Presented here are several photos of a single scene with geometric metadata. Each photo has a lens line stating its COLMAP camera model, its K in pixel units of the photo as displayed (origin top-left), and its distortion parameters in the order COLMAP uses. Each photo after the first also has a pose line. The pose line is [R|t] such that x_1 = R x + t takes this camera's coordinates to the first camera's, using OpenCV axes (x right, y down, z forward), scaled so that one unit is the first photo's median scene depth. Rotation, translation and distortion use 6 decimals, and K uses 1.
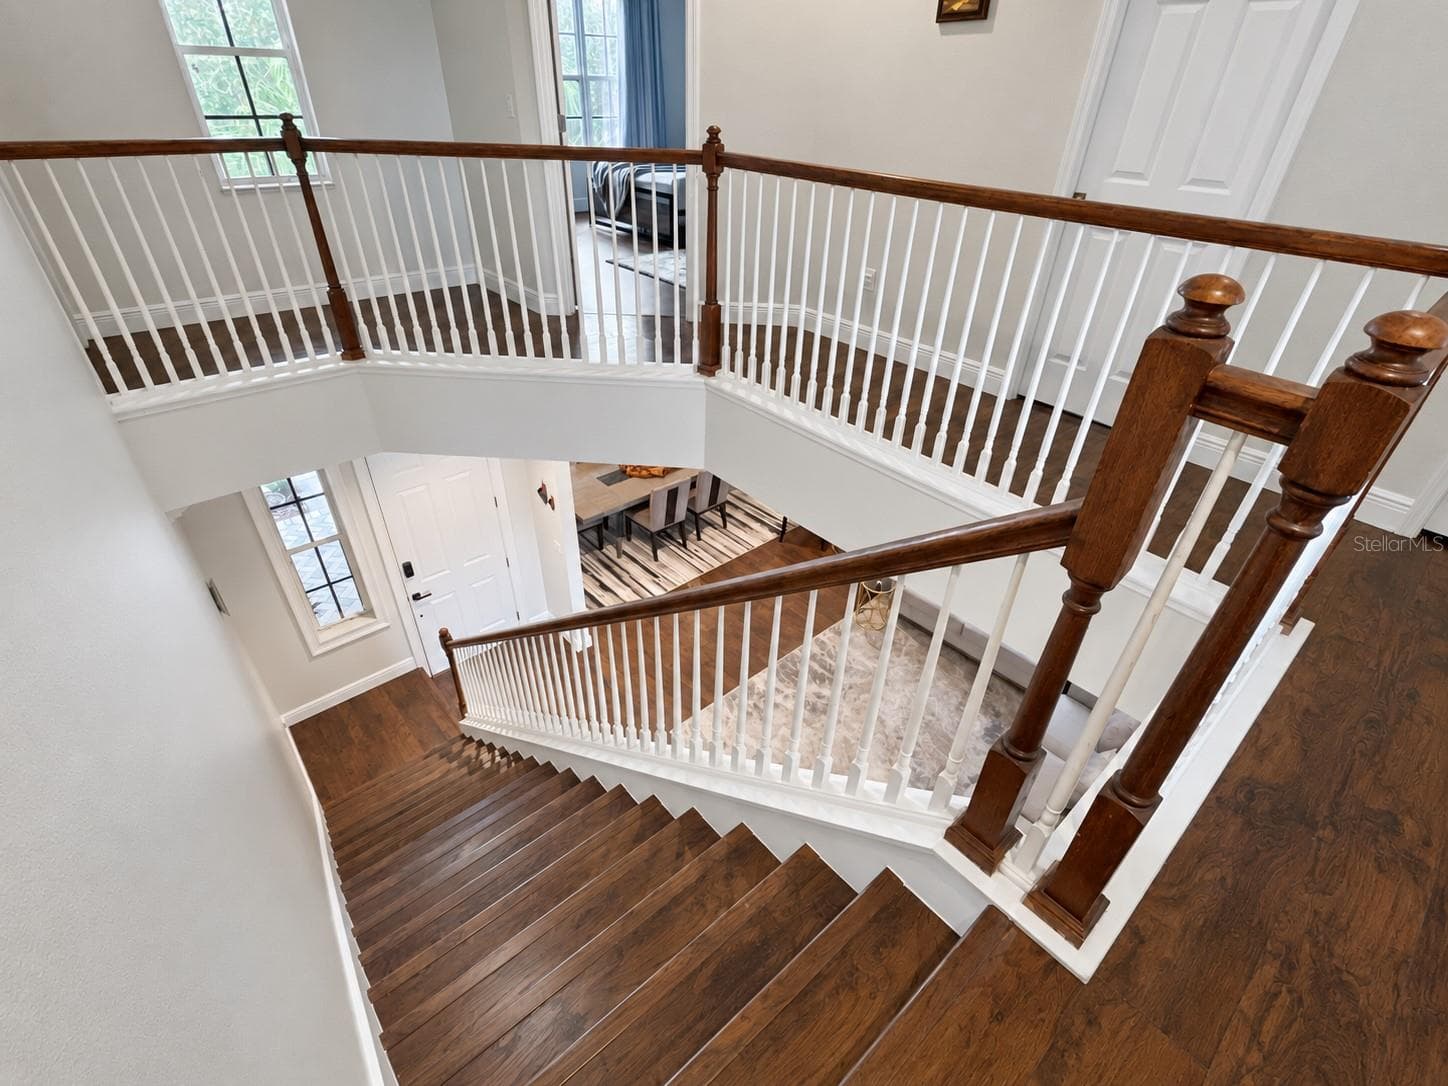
lens RADIAL K [[674.0, 0, 724.0], [0, 674.0, 543.0], [0, 0, 1]] dist [0.000026, -0.000003]
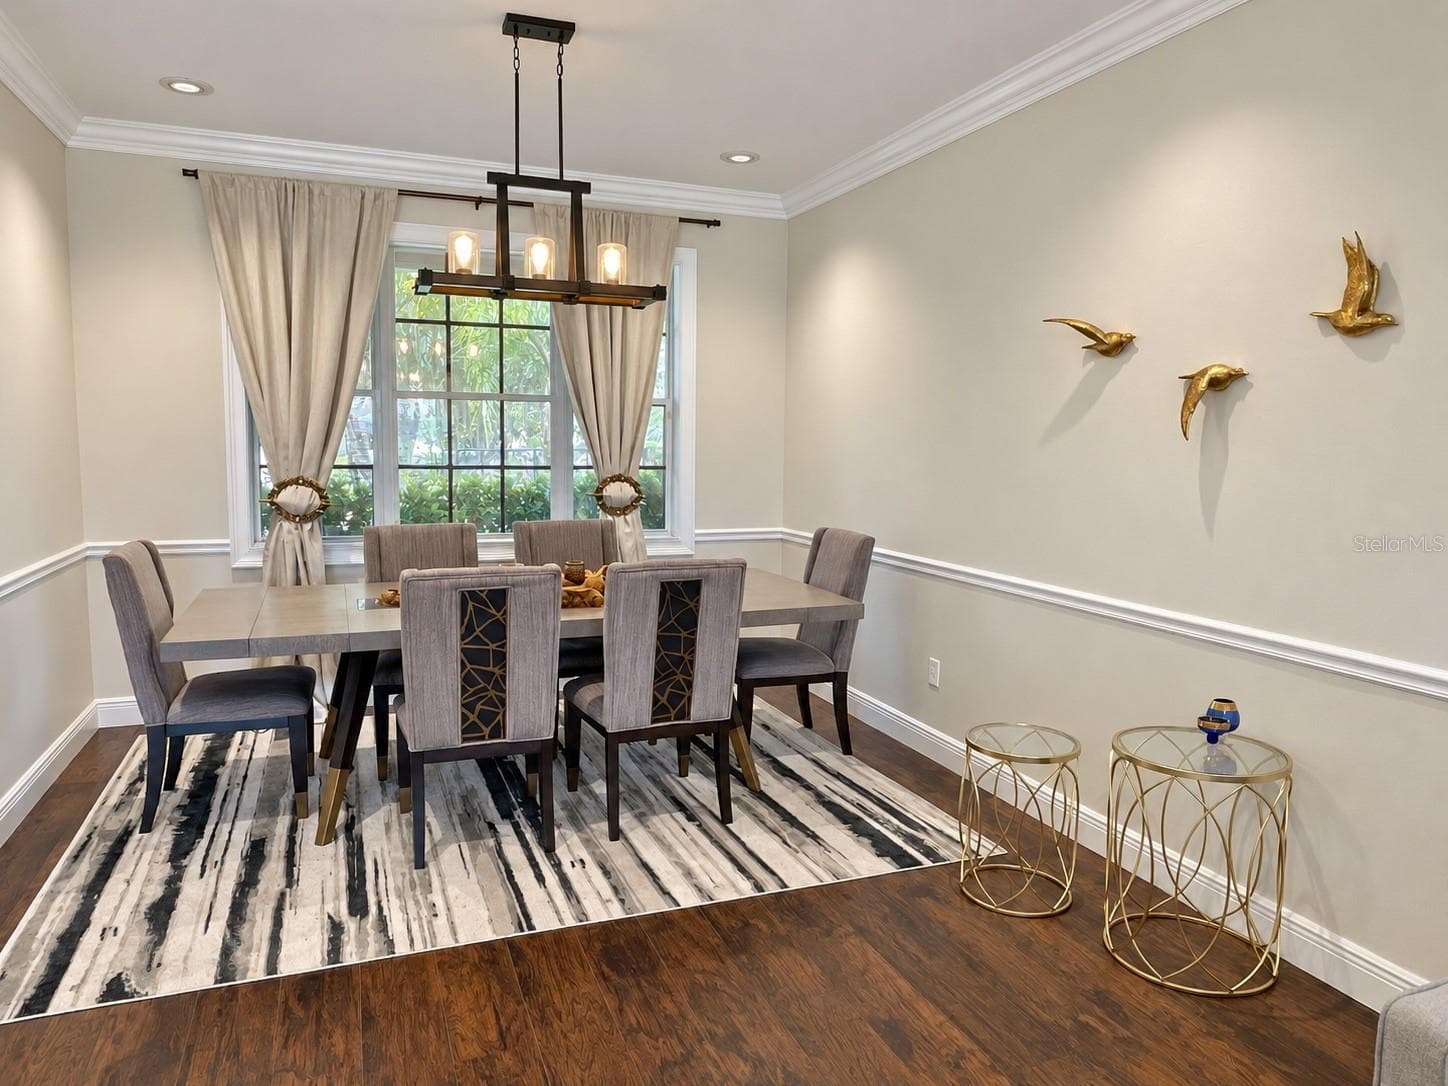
lens RADIAL K [[981.0, 0, 724.0], [0, 981.0, 543.0], [0, 0, 1]] dist [-0.000852, 0.000157]
pose [[0.940696, 0.024673, -0.338352, 0.151233], [-0.182933, 0.876821, -0.444658, 0.064592], [0.285703, 0.480184, 0.829335, 0.618958]]
